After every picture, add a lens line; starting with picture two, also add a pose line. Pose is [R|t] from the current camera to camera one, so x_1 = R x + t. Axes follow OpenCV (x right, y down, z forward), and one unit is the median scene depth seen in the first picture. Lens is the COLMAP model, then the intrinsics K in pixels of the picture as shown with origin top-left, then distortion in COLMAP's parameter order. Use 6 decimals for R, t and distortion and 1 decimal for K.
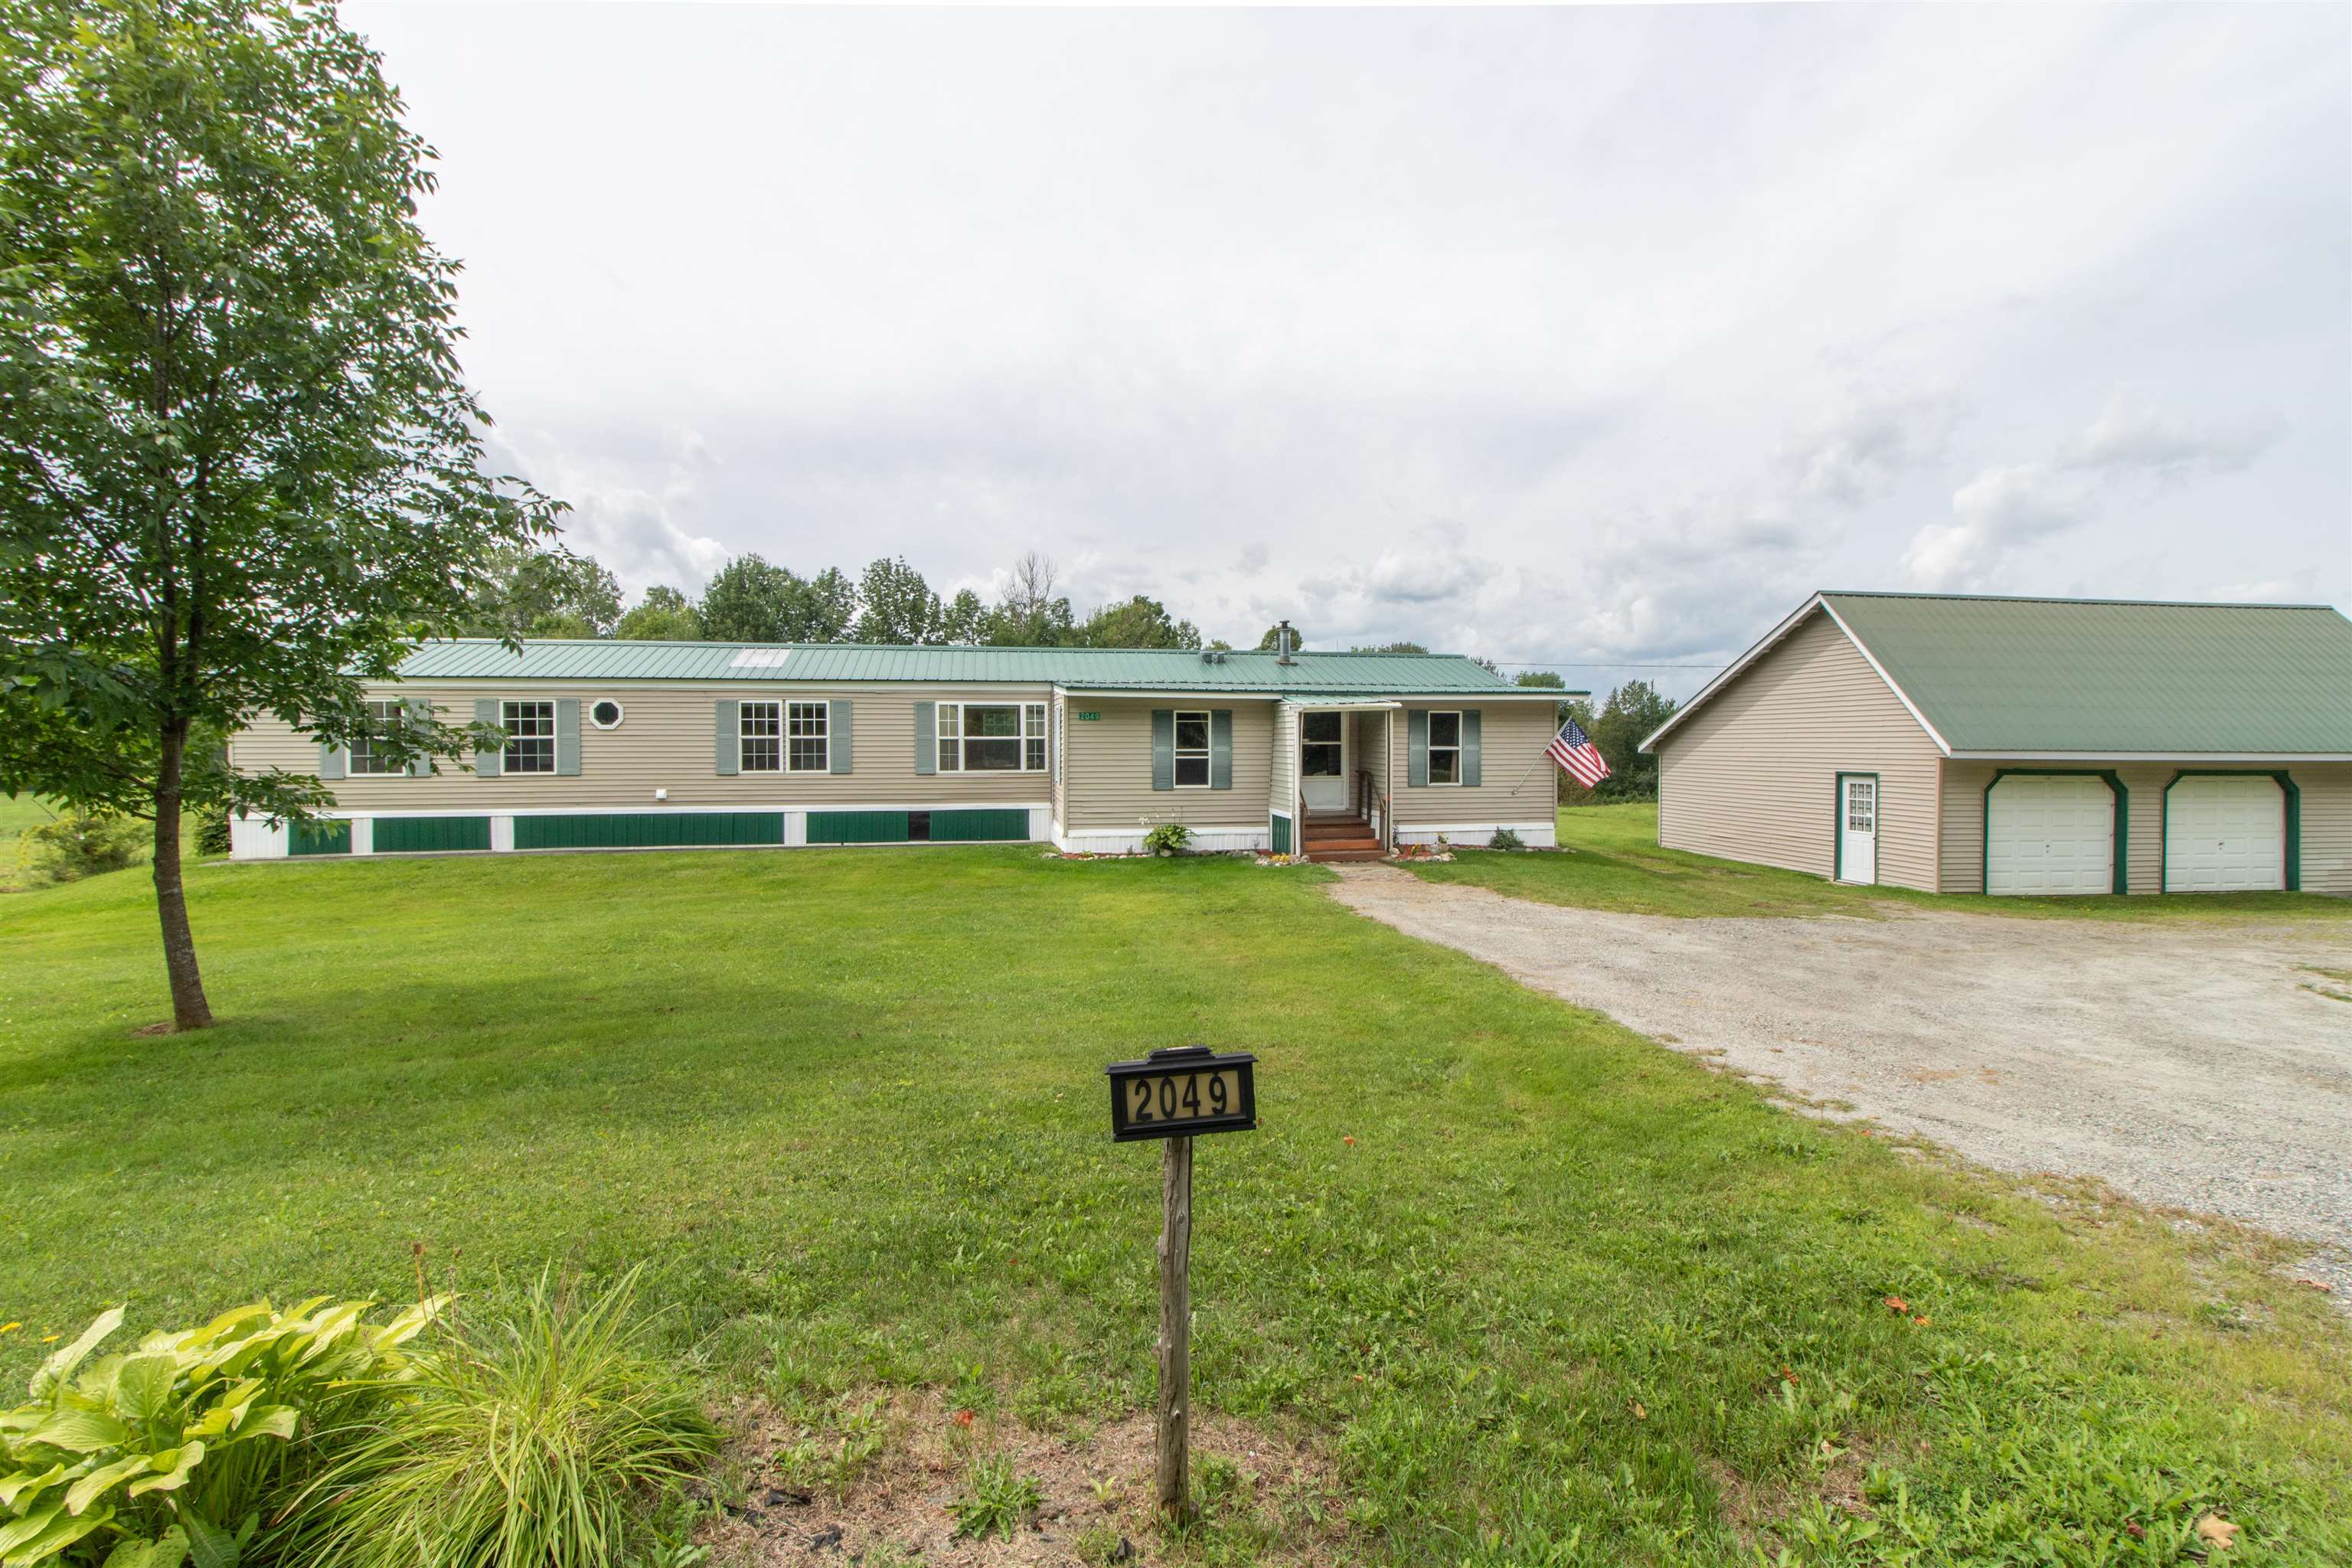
lens RADIAL K [[1082.4, 0, 1177.1], [0, 1082.4, 761.2], [0, 0, 1]] dist [0.002497, 0.000365]
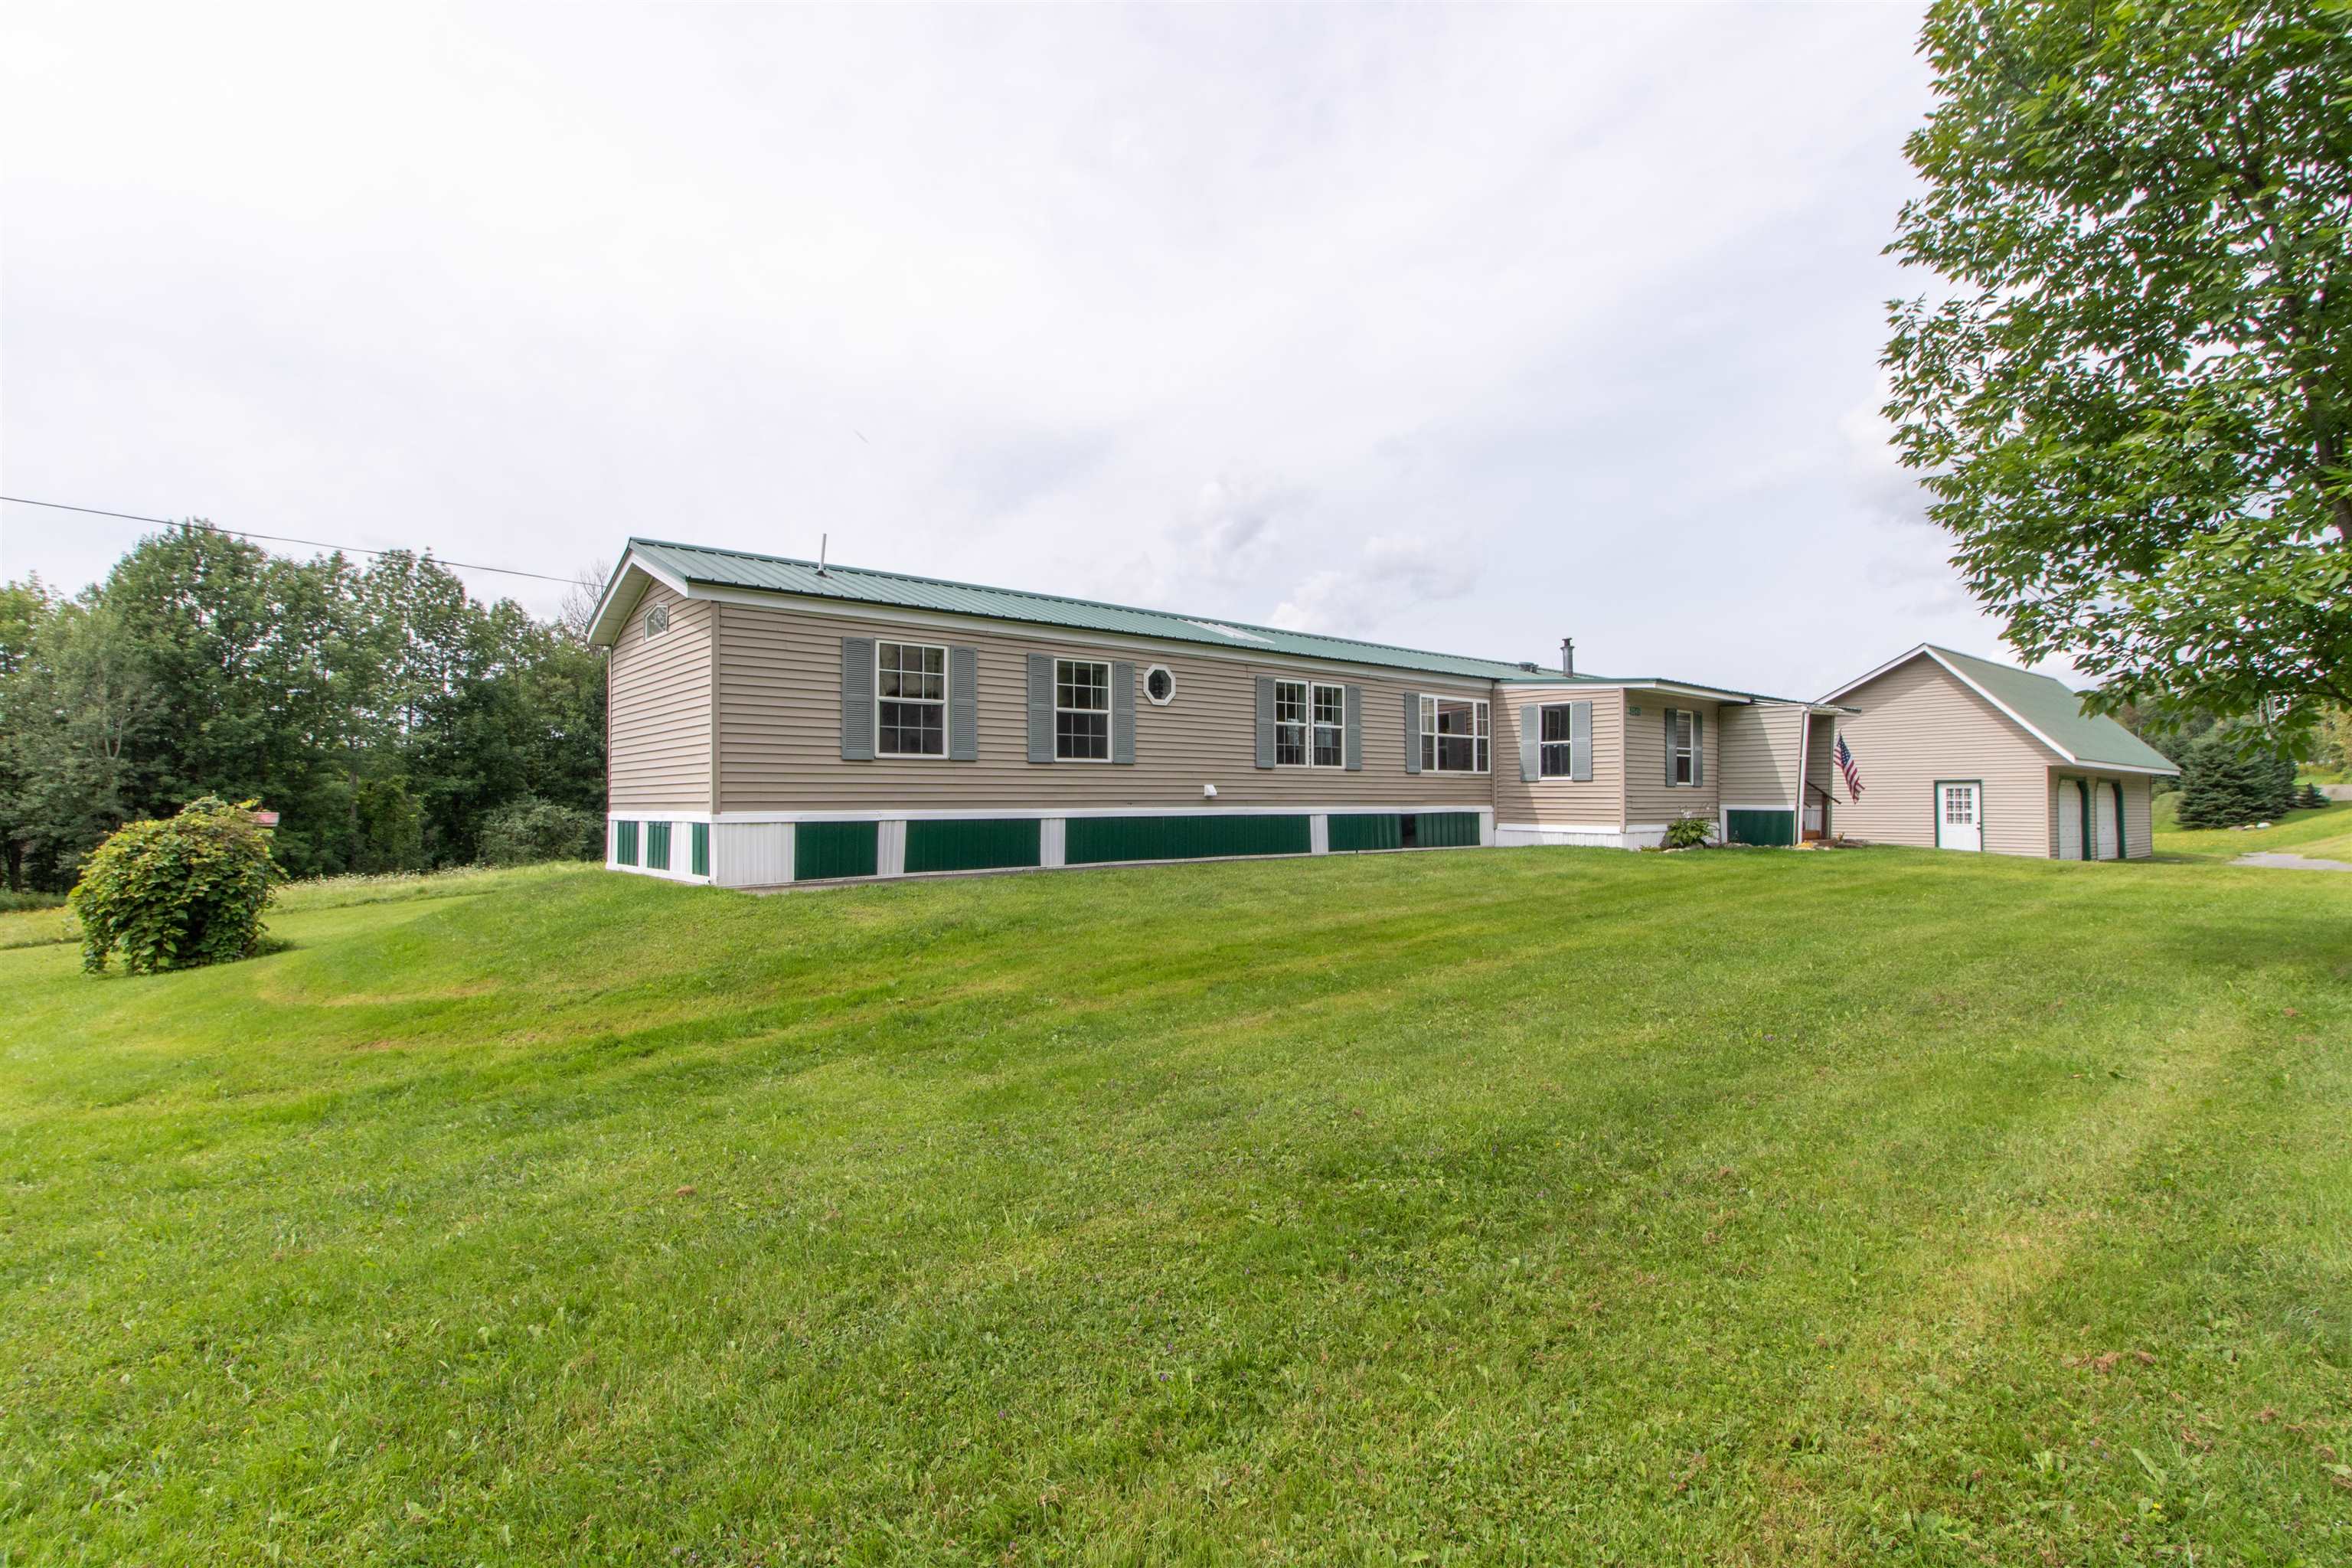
lens RADIAL K [[1082.4, 0, 1190.7], [0, 1082.4, 797.2], [0, 0, 1]] dist [0.002497, 0.000365]
pose [[0.866869, 0.001663, 0.498533, -0.871253], [0.009273, 0.999768, -0.019461, 0.049737], [-0.498449, 0.021493, 0.866652, 0.318556]]
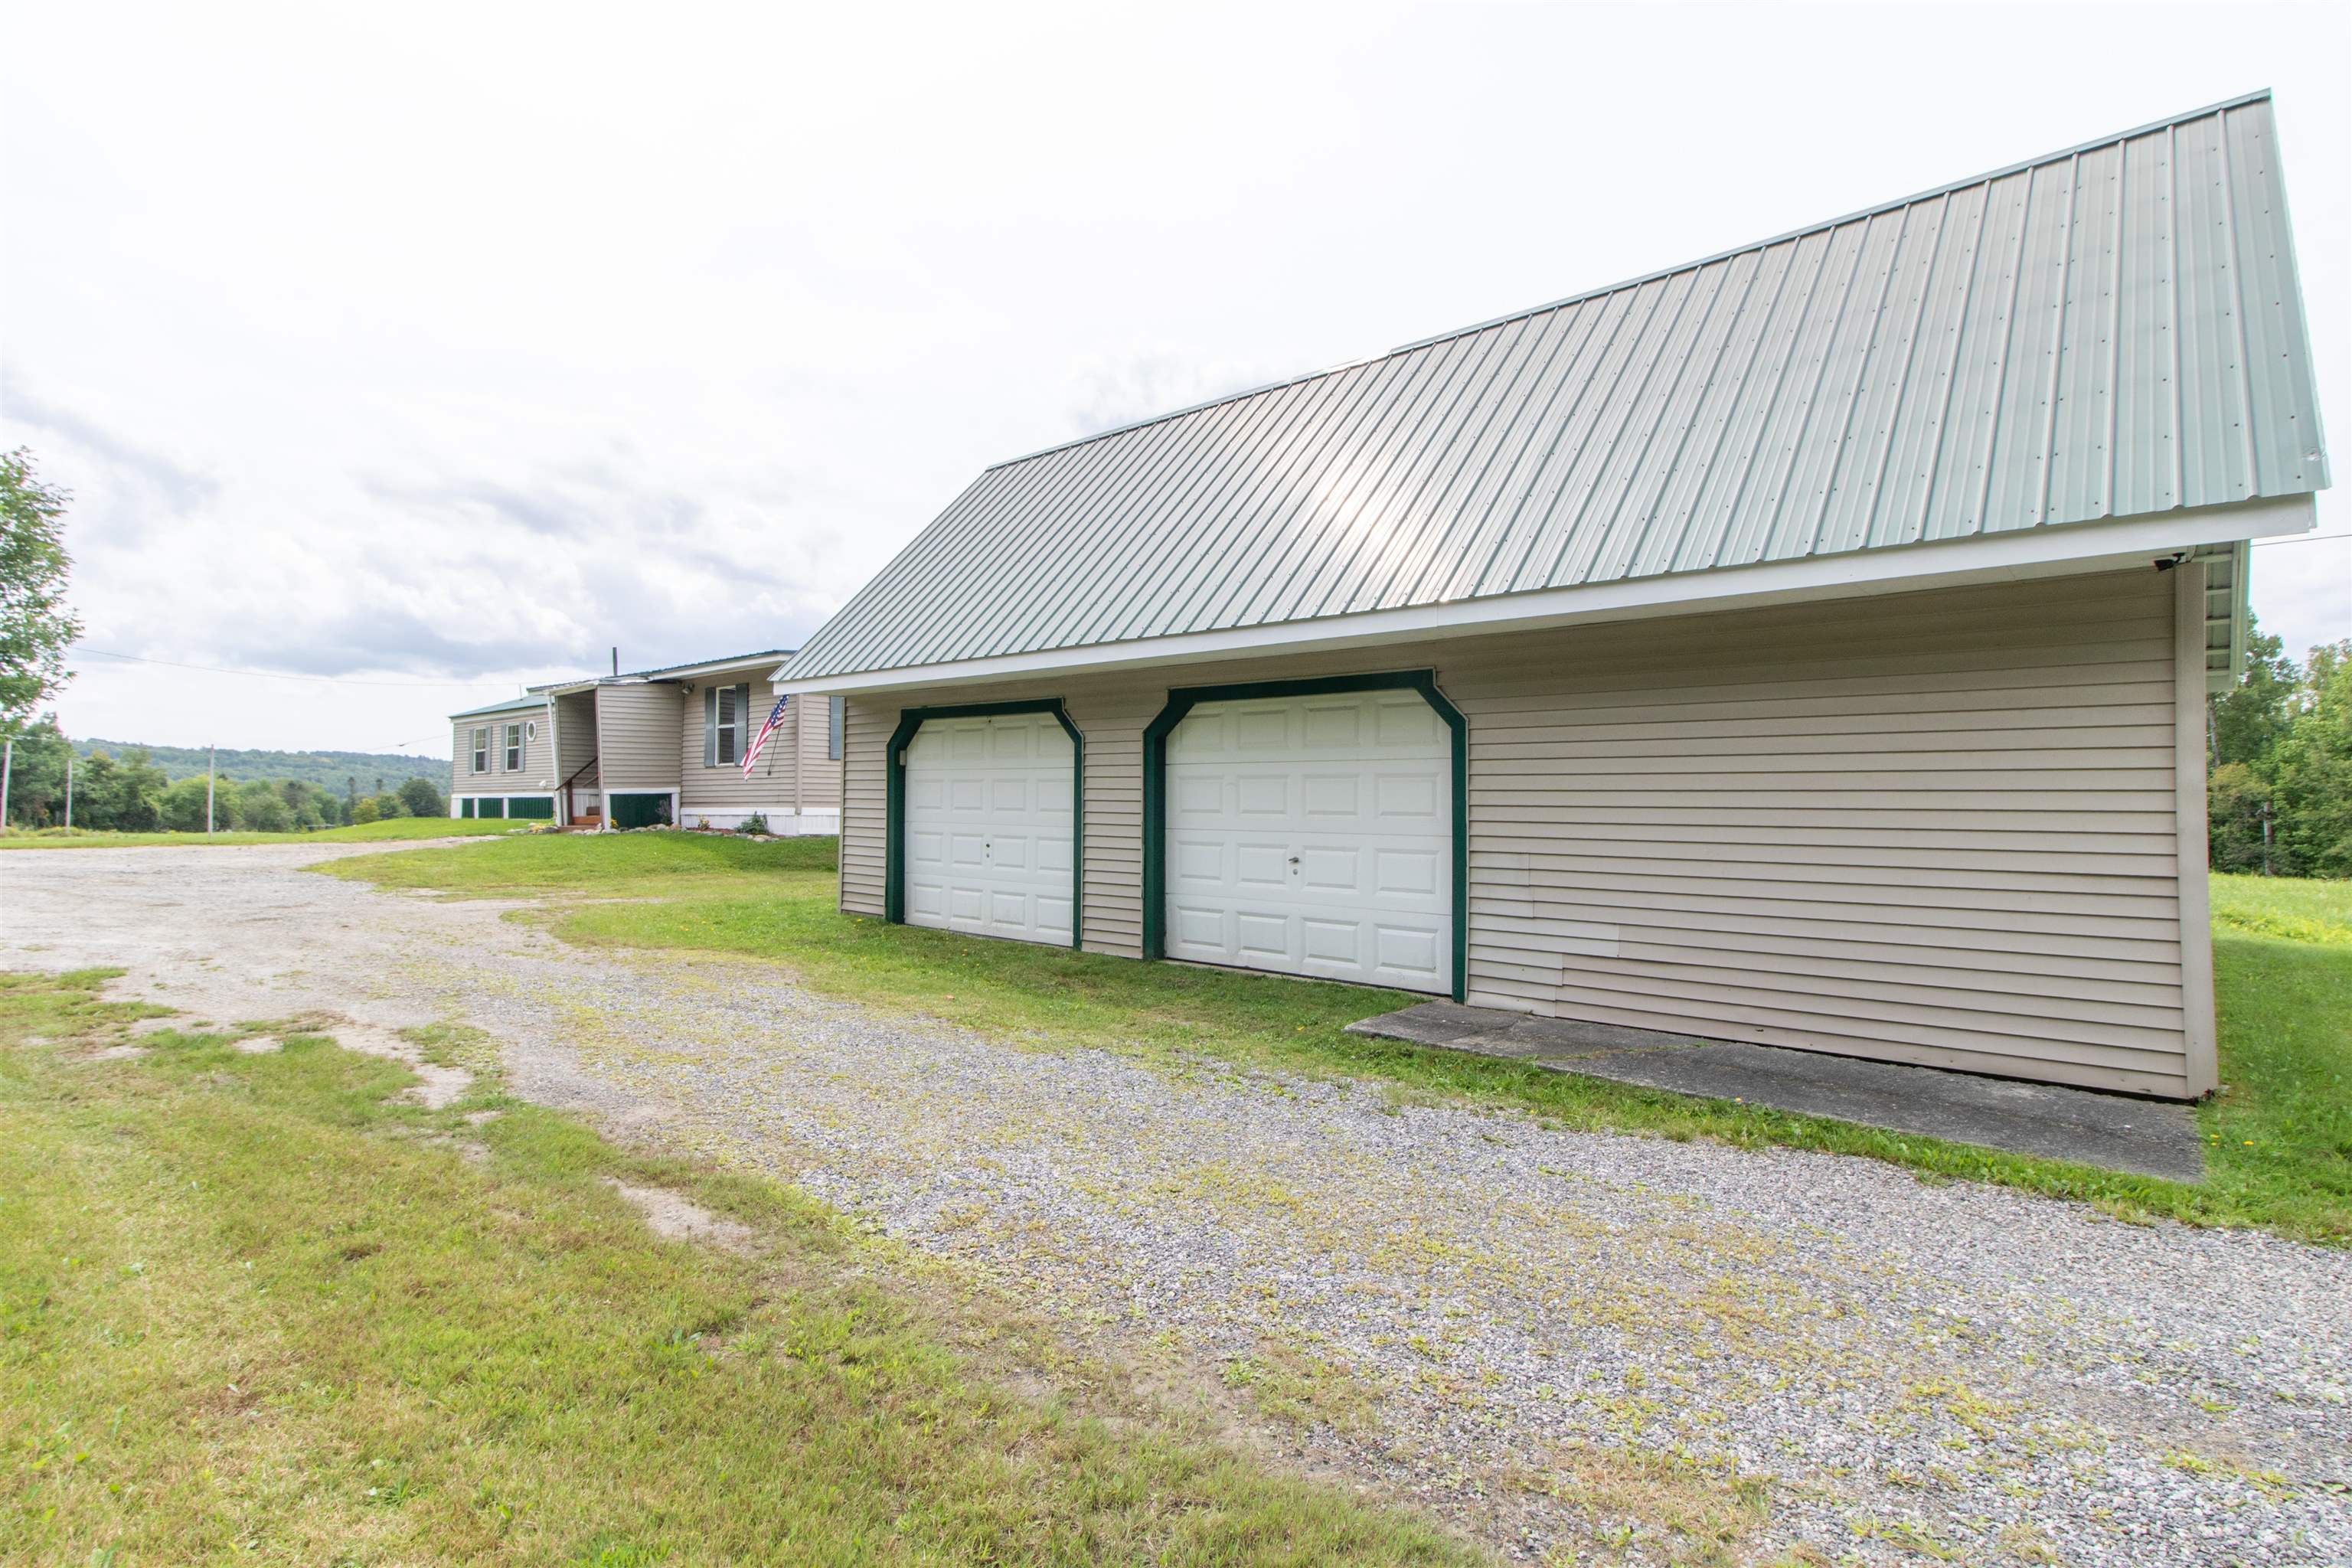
lens RADIAL K [[1082.4, 0, 1169.1], [0, 1082.4, 786.2], [0, 0, 1]] dist [0.002497, 0.000365]
pose [[0.623974, -0.011801, -0.781356, 1.236040], [-0.015348, 0.999508, -0.027353, 0.059661], [0.781295, 0.029060, 0.623485, 0.703771]]
